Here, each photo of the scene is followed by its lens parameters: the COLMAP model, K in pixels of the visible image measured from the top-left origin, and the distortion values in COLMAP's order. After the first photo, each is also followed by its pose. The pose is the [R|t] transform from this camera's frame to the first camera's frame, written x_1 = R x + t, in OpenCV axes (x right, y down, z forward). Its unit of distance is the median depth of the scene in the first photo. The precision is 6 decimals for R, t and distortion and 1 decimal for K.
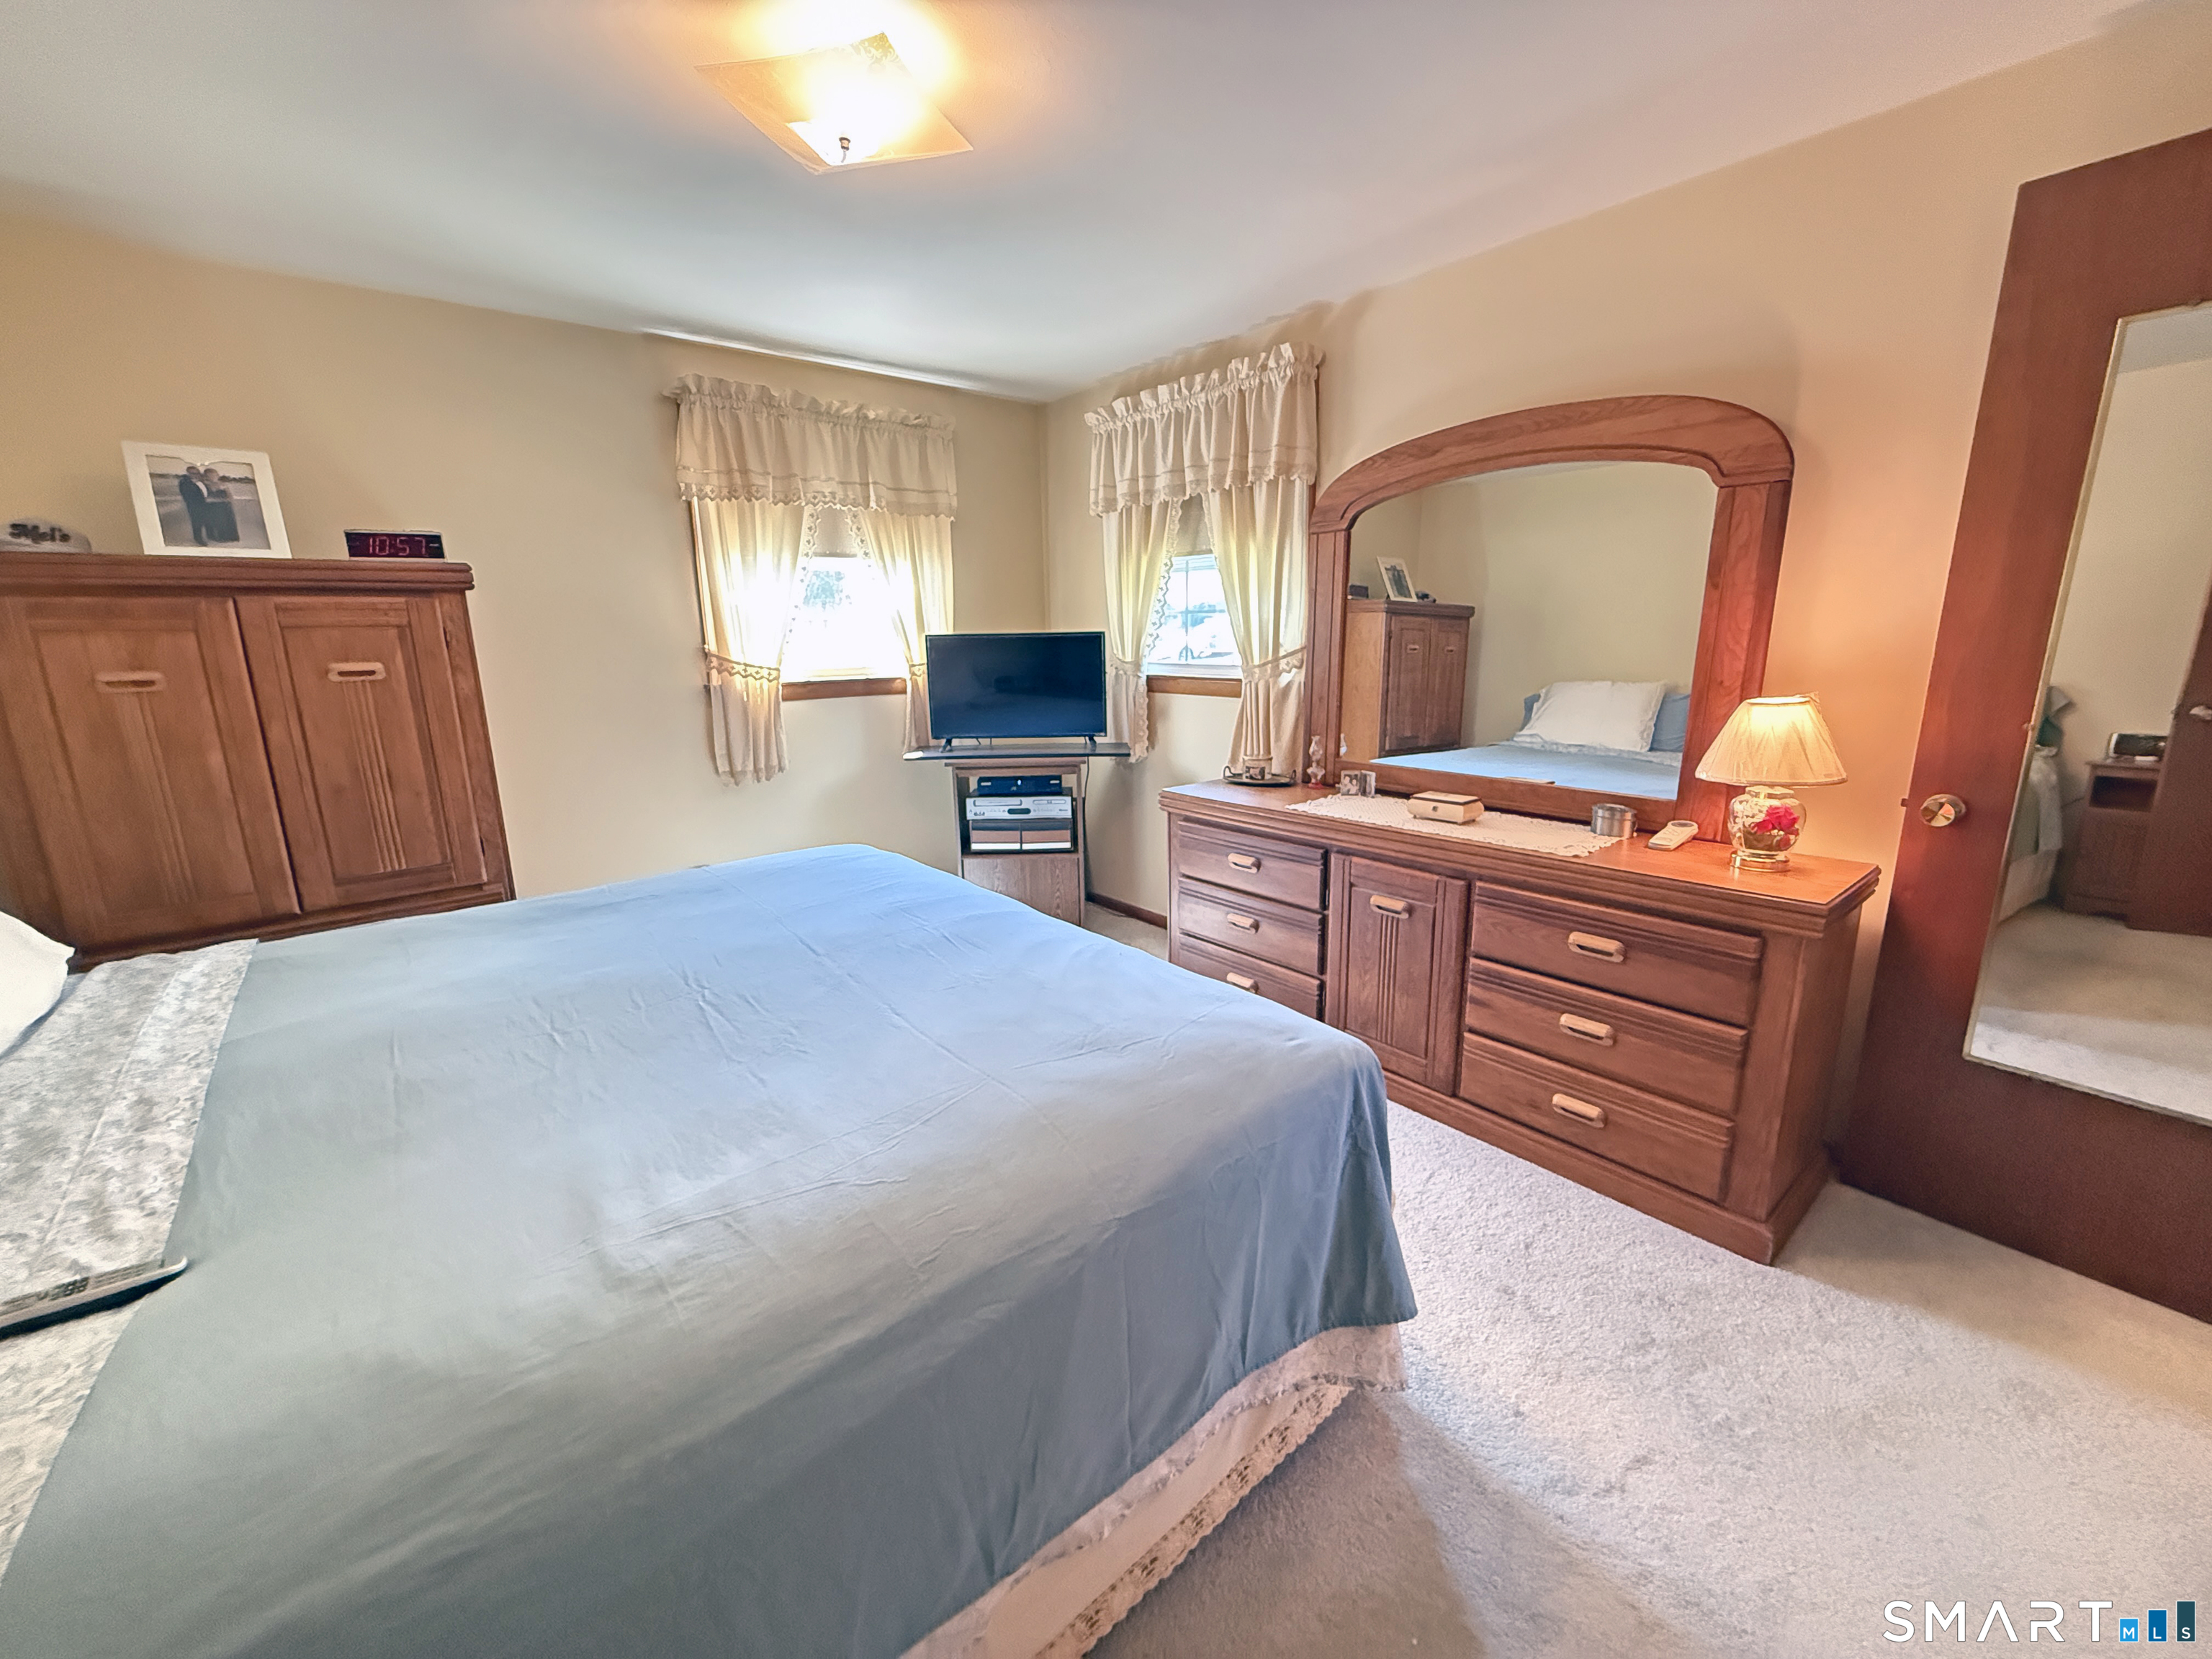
lens RADIAL K [[887.3, 0, 1106.0], [0, 887.3, 829.5], [0, 0, 1]] dist [0.005136, 0.000317]
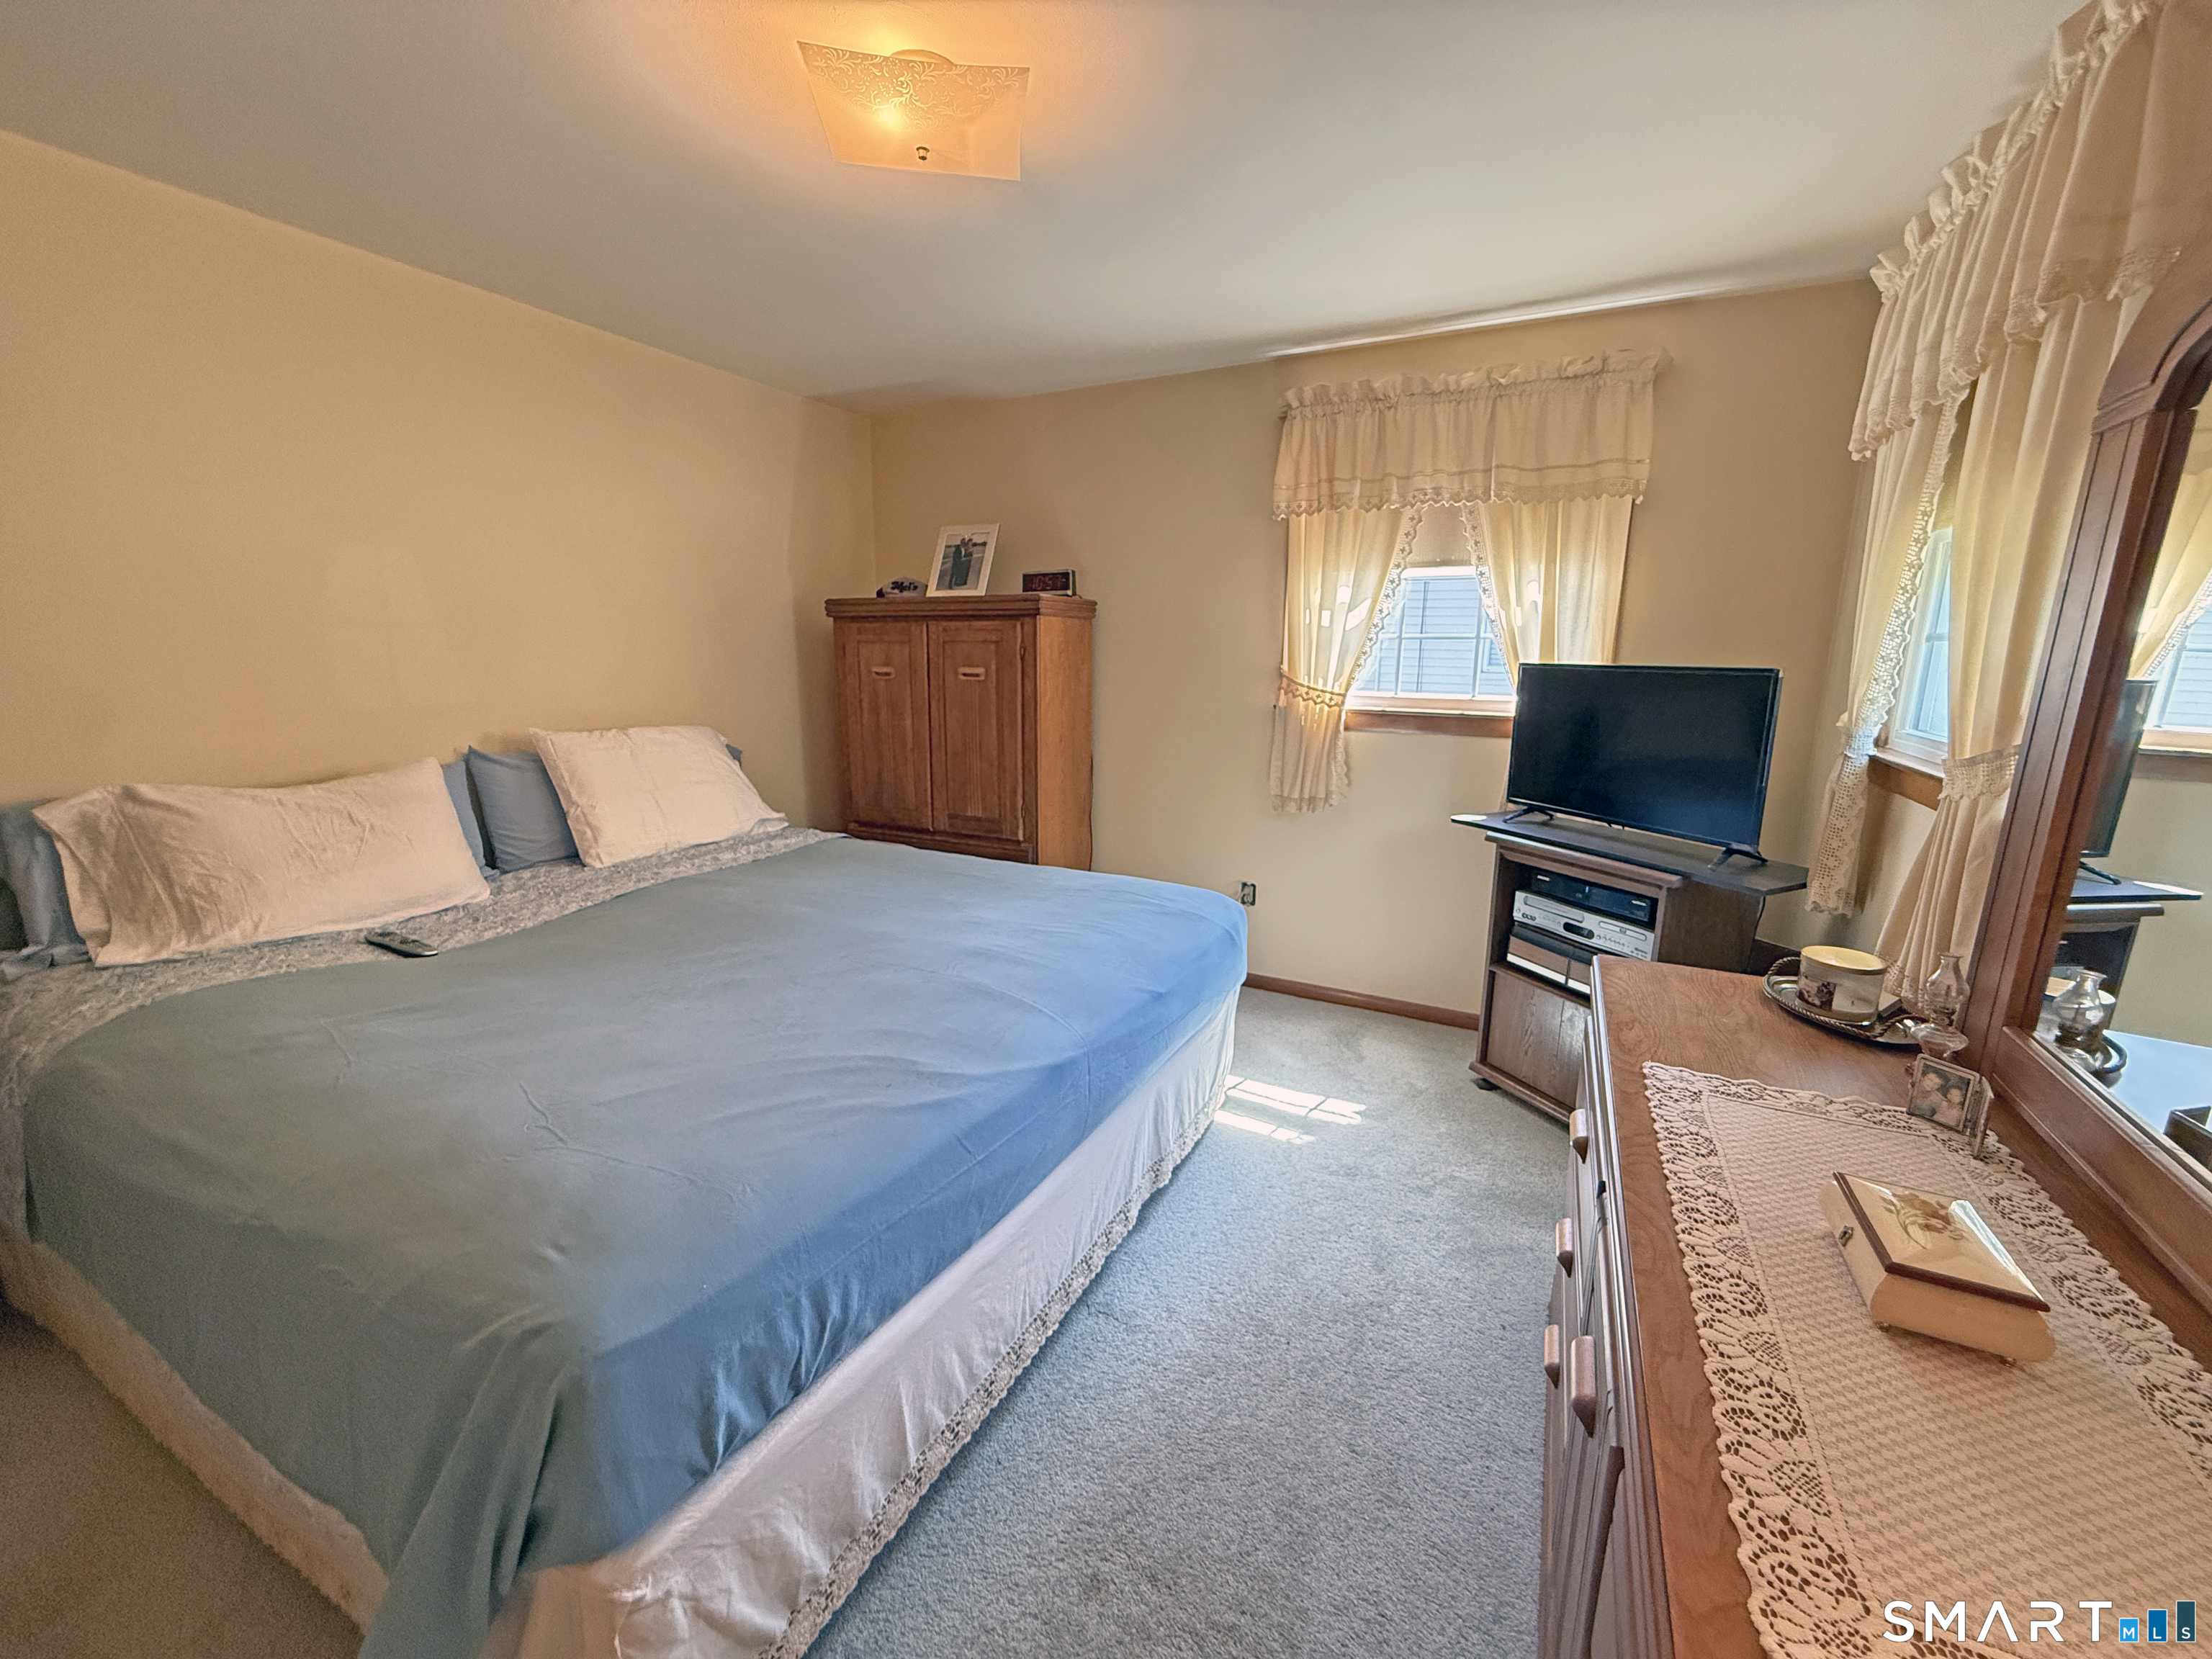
lens RADIAL K [[894.4, 0, 1106.0], [0, 894.4, 829.5], [0, 0, 1]] dist [0.001238, 0.000059]
pose [[0.387864, 0.203273, -0.899023, 0.392639], [-0.219121, 0.967750, 0.124278, -0.110708], [0.895292, 0.148792, 0.419897, 0.433371]]
